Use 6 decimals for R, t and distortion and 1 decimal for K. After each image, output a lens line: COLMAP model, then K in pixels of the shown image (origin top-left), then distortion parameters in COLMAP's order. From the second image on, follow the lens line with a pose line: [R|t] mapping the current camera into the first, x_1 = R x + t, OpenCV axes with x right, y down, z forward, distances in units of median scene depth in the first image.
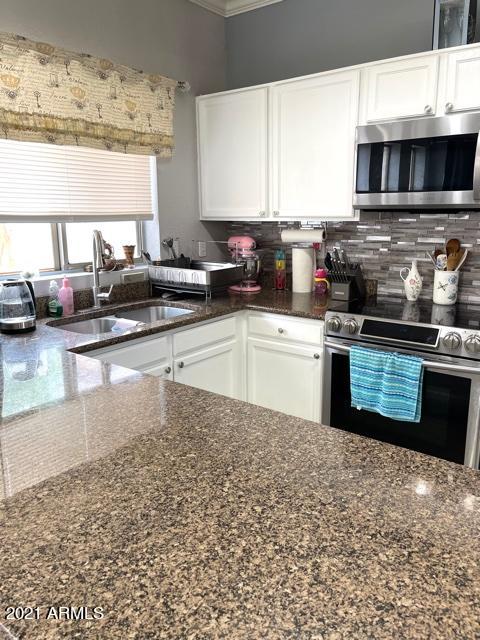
lens RADIAL K [[475.5, 0, 240.0], [0, 475.5, 320.0], [0, 0, 1]] dist [0.059405, -0.077750]
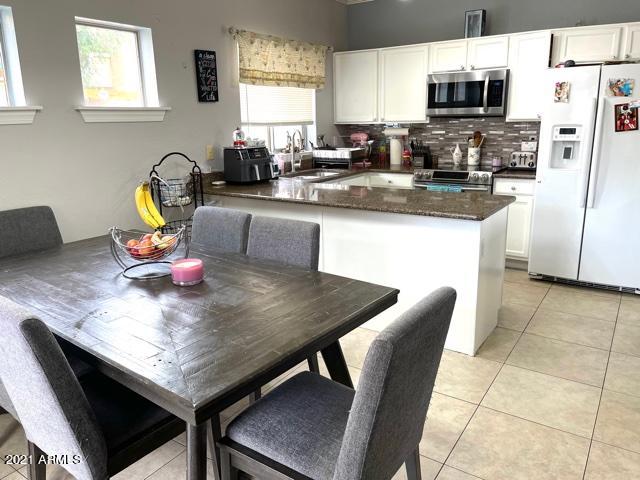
lens RADIAL K [[475.5, 0, 319.5], [0, 475.5, 236.6], [0, 0, 1]] dist [0.059405, -0.077750]
pose [[0.997627, -0.029694, 0.062113, -0.304833], [0.028266, 0.999318, 0.023747, 0.180689], [-0.062776, -0.021935, 0.997787, -0.847668]]
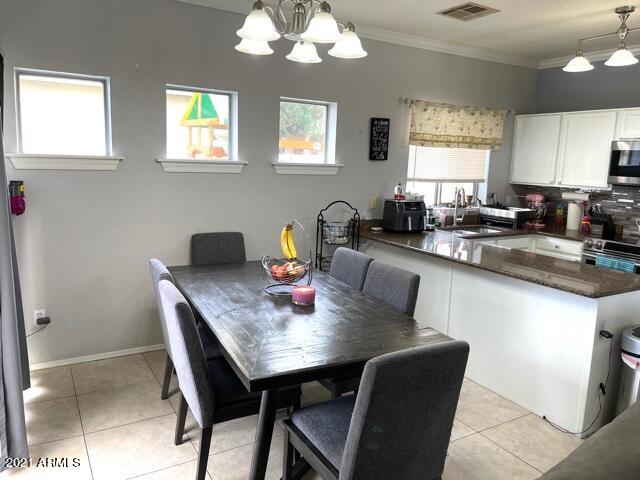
lens RADIAL K [[475.5, 0, 319.5], [0, 475.5, 236.6], [0, 0, 1]] dist [0.059405, -0.077750]
pose [[0.926483, 0.095902, -0.363911, -0.086457], [-0.119886, 0.991819, -0.043844, 0.166861], [0.356729, 0.084248, 0.930401, -1.001654]]
